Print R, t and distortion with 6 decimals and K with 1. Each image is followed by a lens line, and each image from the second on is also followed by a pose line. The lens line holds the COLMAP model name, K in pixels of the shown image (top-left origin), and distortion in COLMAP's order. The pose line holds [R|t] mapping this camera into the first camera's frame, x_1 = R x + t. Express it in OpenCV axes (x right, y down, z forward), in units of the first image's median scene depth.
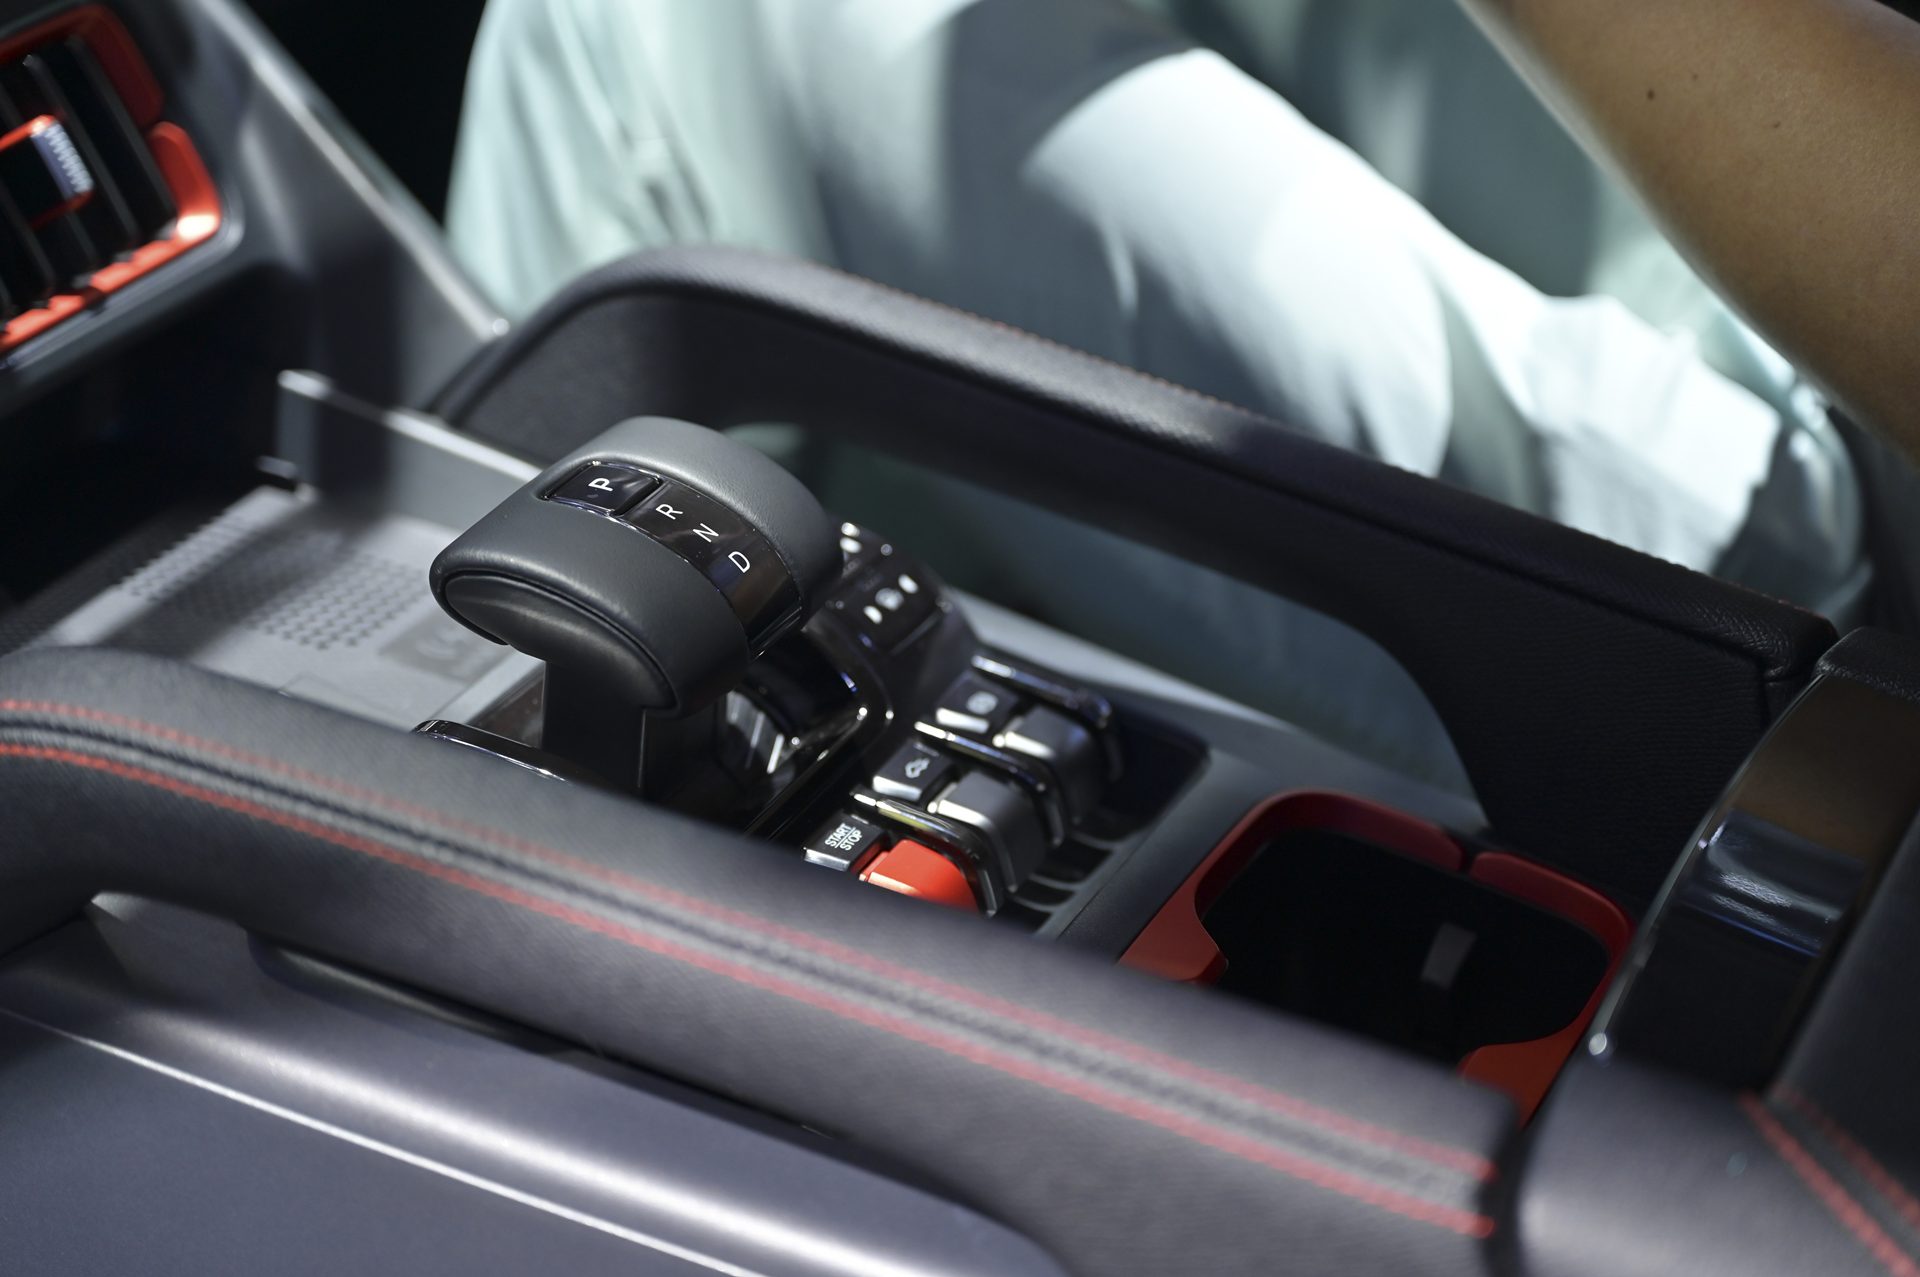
lens RADIAL K [[3852.9, 0, 965.1], [0, 3852.9, 636.0], [0, 0, 1]] dist [0.055705, 0.000000]
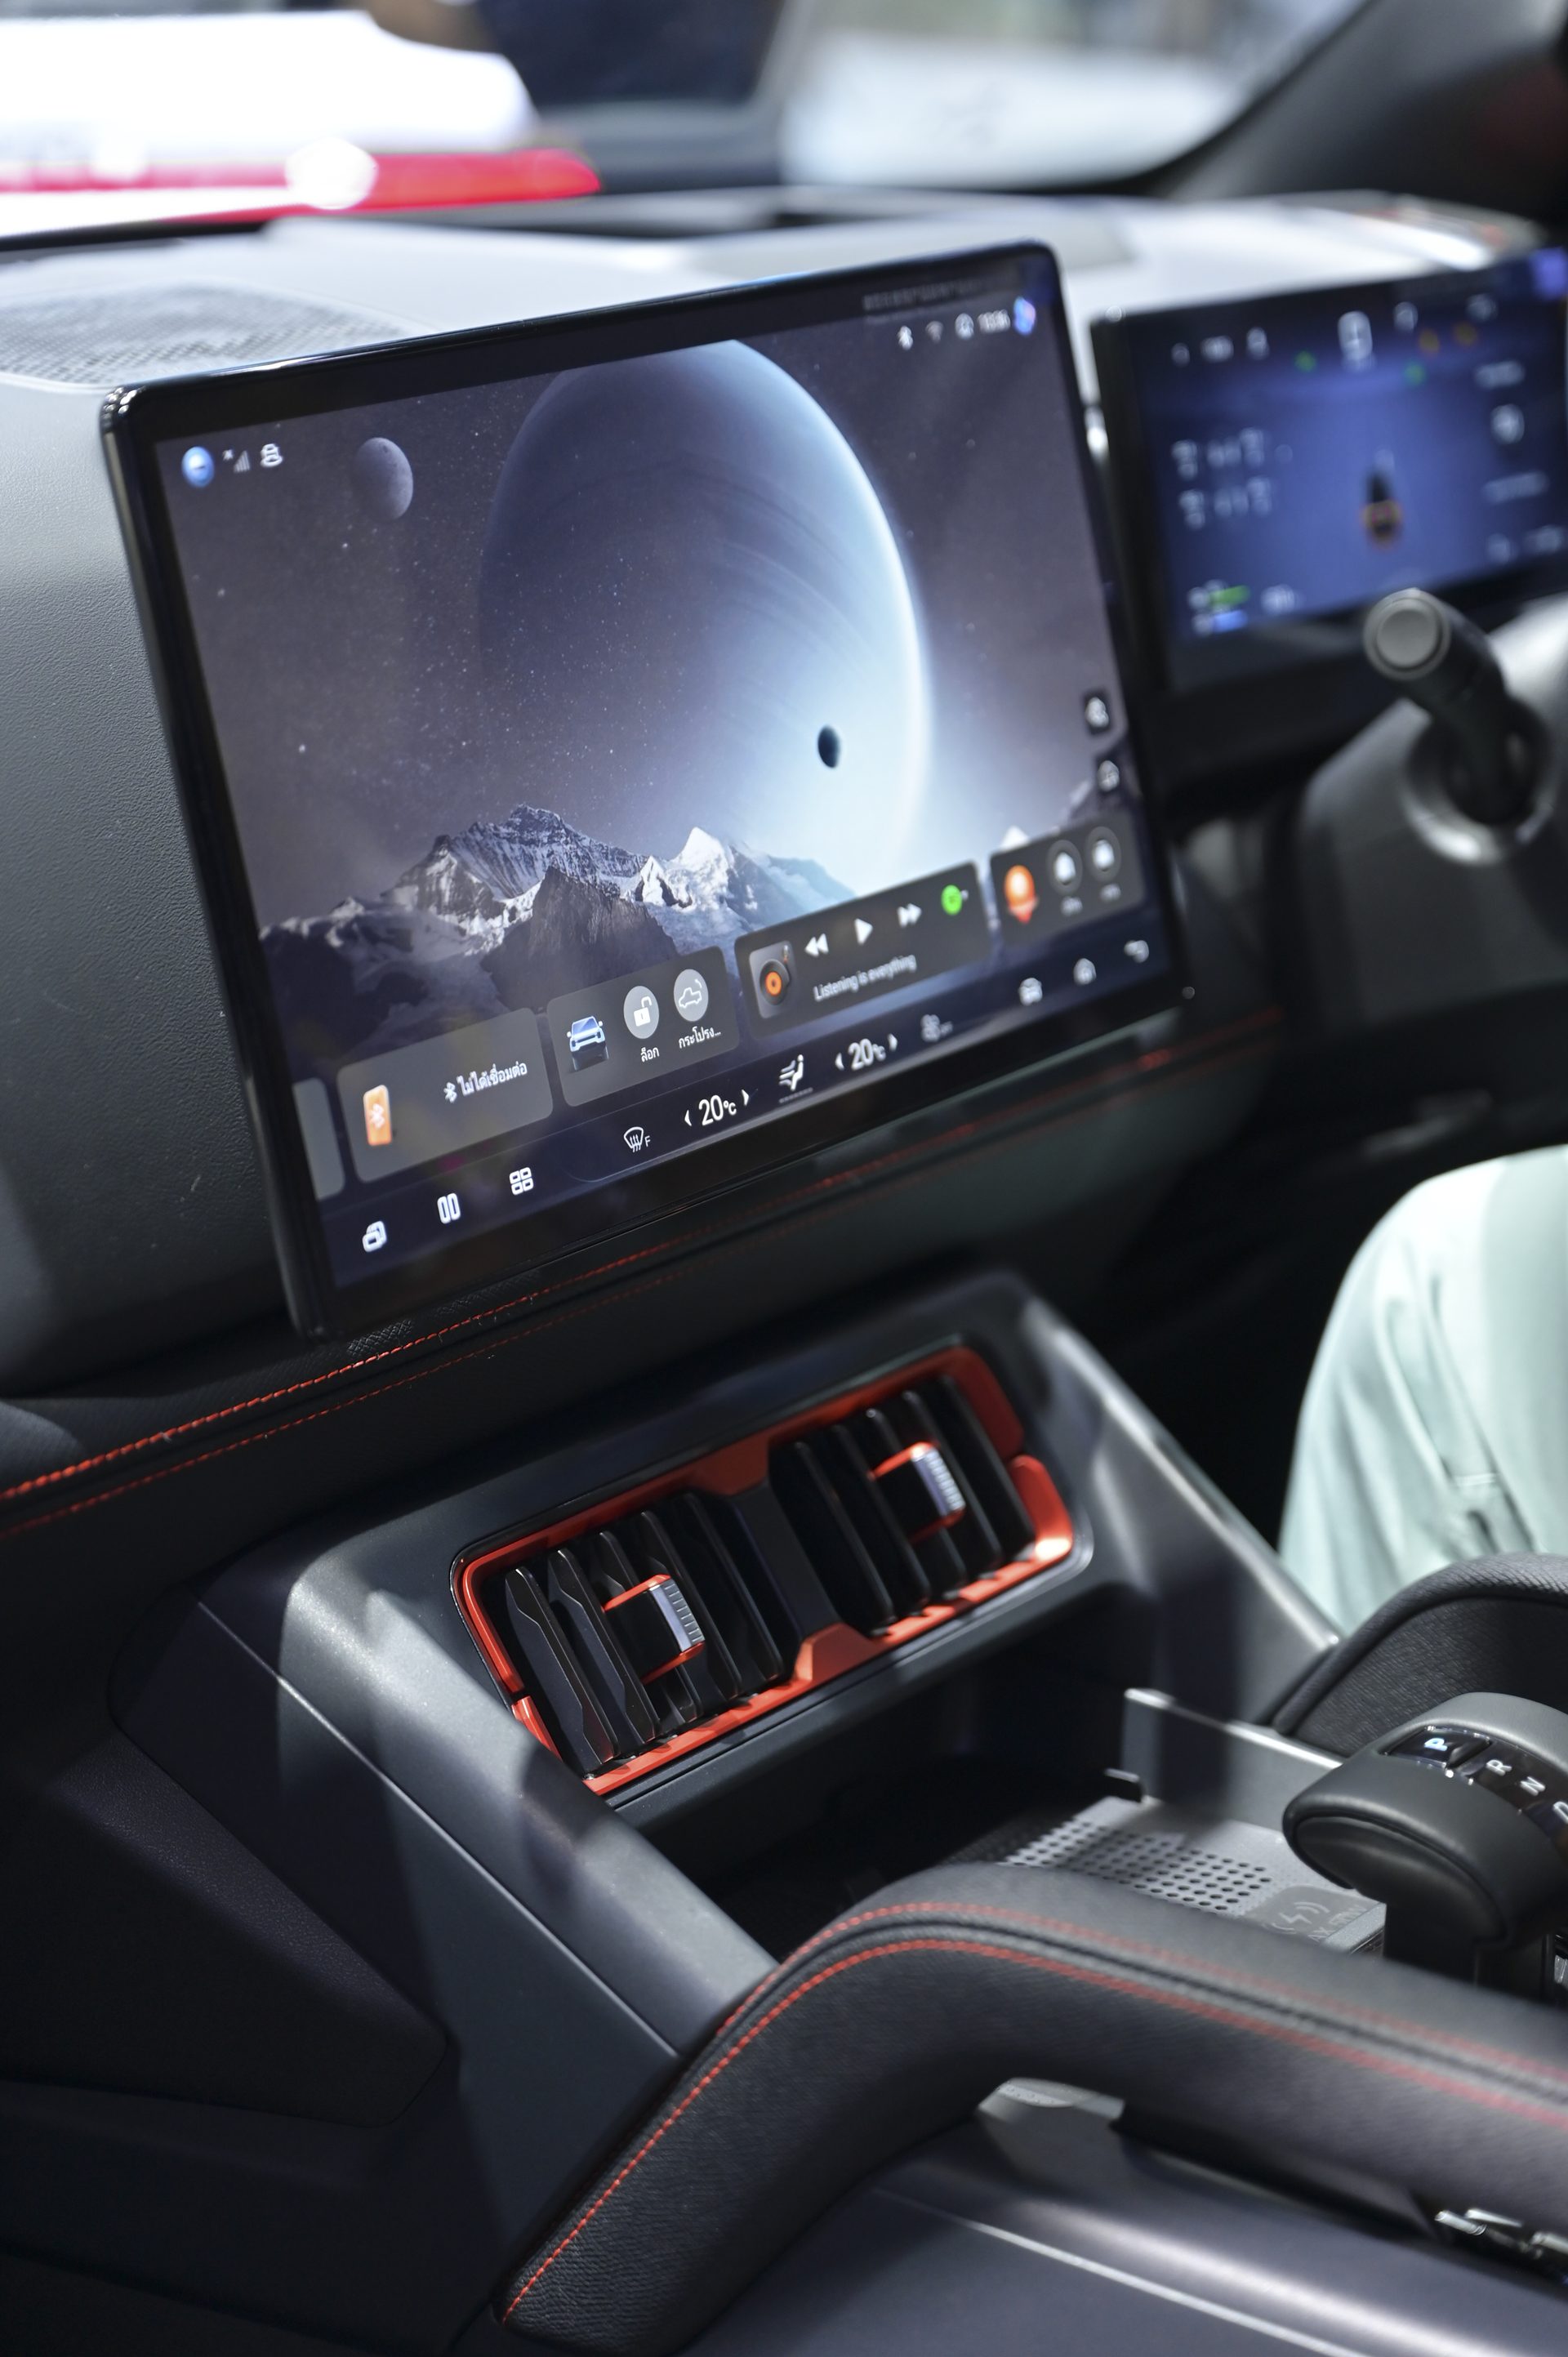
lens RADIAL K [[4632.5, 0, 784.2], [0, 4632.5, 1180.3], [0, 0, 1]] dist [-0.160999, 0.000000]
pose [[0.975389, -0.027673, -0.218747, 0.013186], [-0.022845, 0.974070, -0.225092, 0.089714], [0.219304, 0.224549, 0.949465, -0.273634]]
